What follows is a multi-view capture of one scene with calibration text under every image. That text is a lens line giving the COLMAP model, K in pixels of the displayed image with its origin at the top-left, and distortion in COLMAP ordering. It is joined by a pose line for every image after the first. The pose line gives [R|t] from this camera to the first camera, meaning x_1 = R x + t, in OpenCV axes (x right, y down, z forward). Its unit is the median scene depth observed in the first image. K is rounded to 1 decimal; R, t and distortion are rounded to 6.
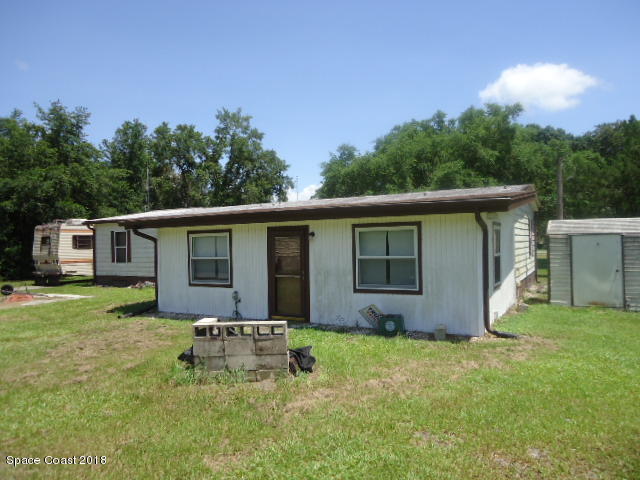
lens RADIAL K [[467.0, 0, 320.0], [0, 467.0, 240.0], [0, 0, 1]] dist [-0.001862, 0.000201]
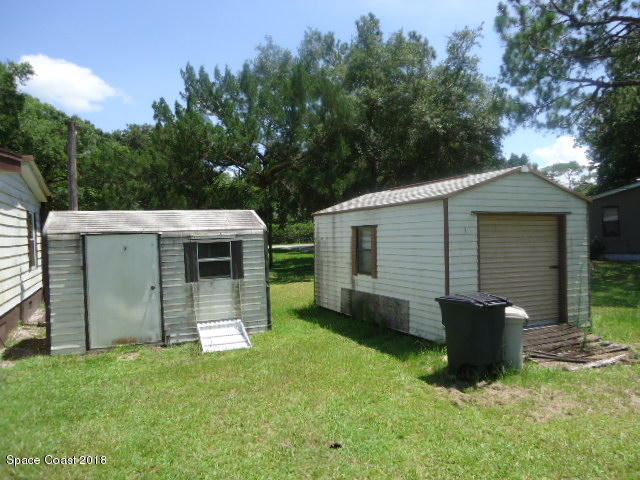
lens RADIAL K [[467.0, 0, 320.0], [0, 467.0, 240.0], [0, 0, 1]] dist [-0.001862, 0.000201]
pose [[0.600811, -0.012333, 0.799296, 0.232316], [0.014045, 0.999890, 0.004871, -0.002351], [-0.799267, 0.008300, 0.600918, 0.381350]]
